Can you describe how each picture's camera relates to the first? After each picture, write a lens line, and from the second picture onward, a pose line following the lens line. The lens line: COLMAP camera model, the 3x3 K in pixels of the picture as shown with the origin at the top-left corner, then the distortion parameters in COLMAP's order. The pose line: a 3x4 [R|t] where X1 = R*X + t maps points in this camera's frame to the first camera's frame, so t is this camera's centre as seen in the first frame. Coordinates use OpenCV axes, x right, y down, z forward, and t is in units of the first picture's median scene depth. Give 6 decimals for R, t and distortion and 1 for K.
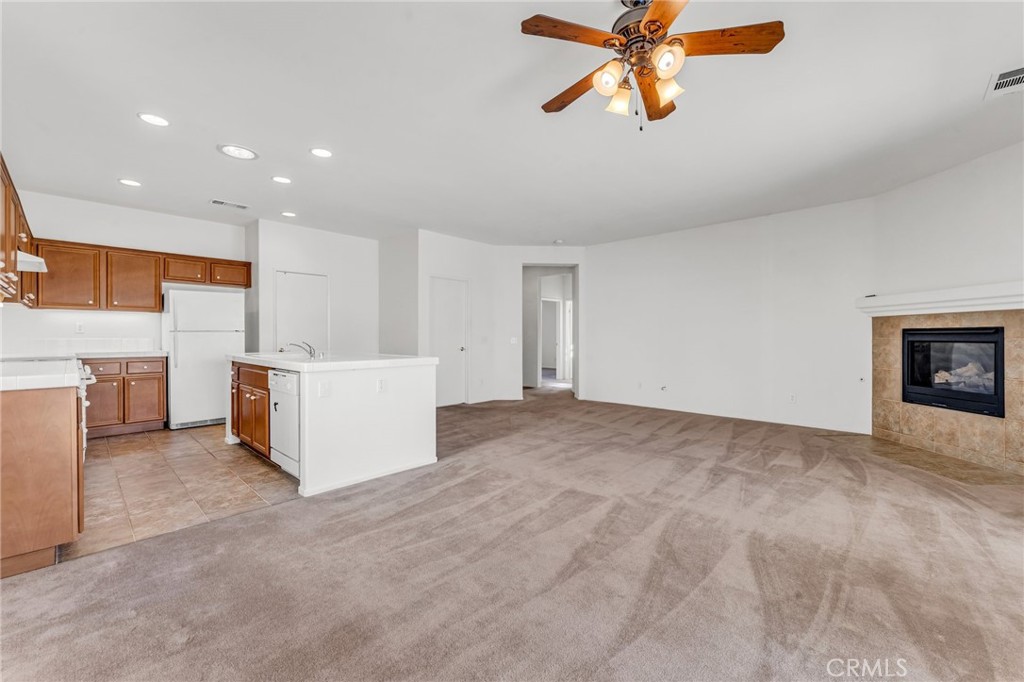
lens RADIAL K [[415.6, 0, 507.1], [0, 415.6, 335.1], [0, 0, 1]] dist [-0.000323, 0.000024]
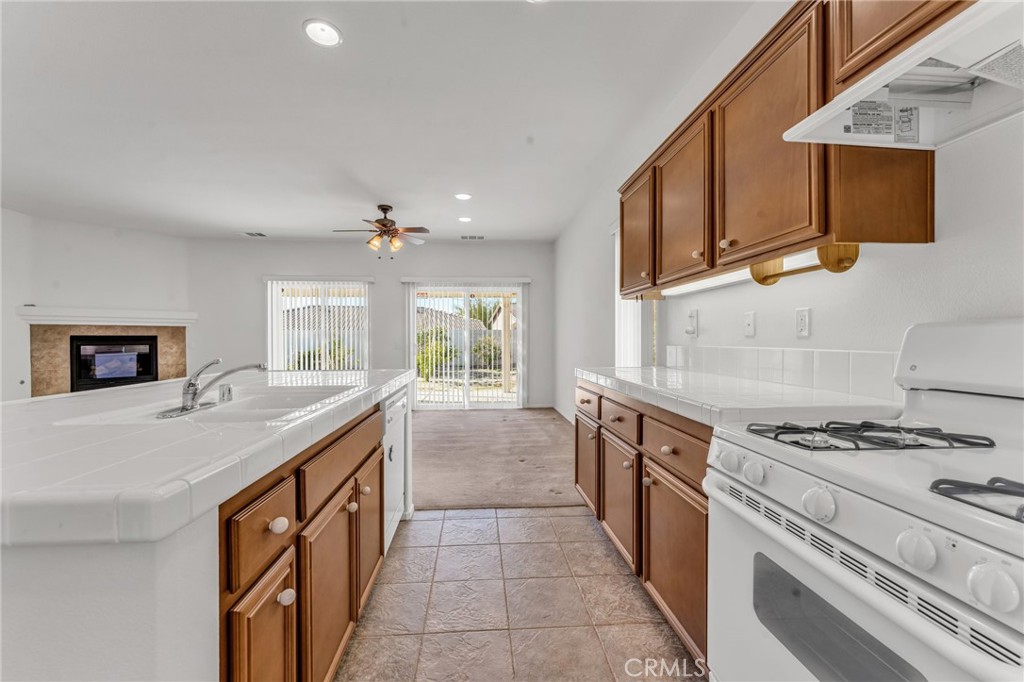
lens RADIAL K [[420.1, 0, 506.5], [0, 420.1, 343.7], [0, 0, 1]] dist [0.011473, 0.000334]
pose [[-0.741074, -0.005314, 0.671403, -0.908056], [0.002986, 0.999933, 0.011210, -0.000594], [-0.671417, 0.010312, -0.741008, 1.102161]]
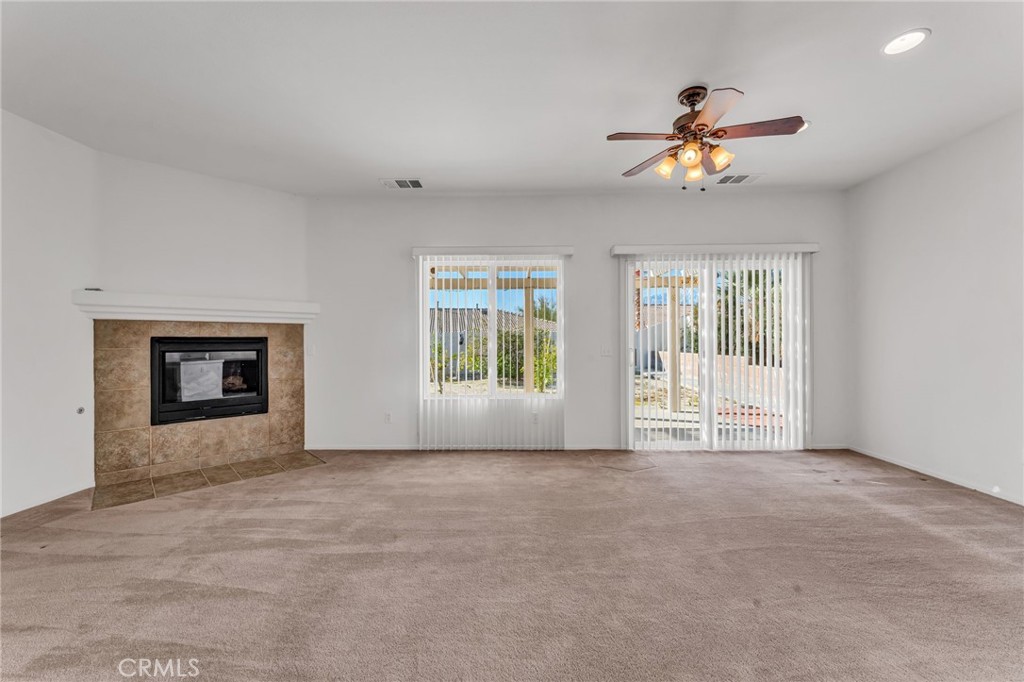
lens RADIAL K [[409.9, 0, 519.3], [0, 409.9, 343.0], [0, 0, 1]] dist [-0.001682, 0.000042]
pose [[-0.689205, 0.008384, 0.724518, -0.135606], [0.008086, 0.999960, -0.003879, 0.006803], [-0.724521, 0.003185, -0.689245, 1.063983]]
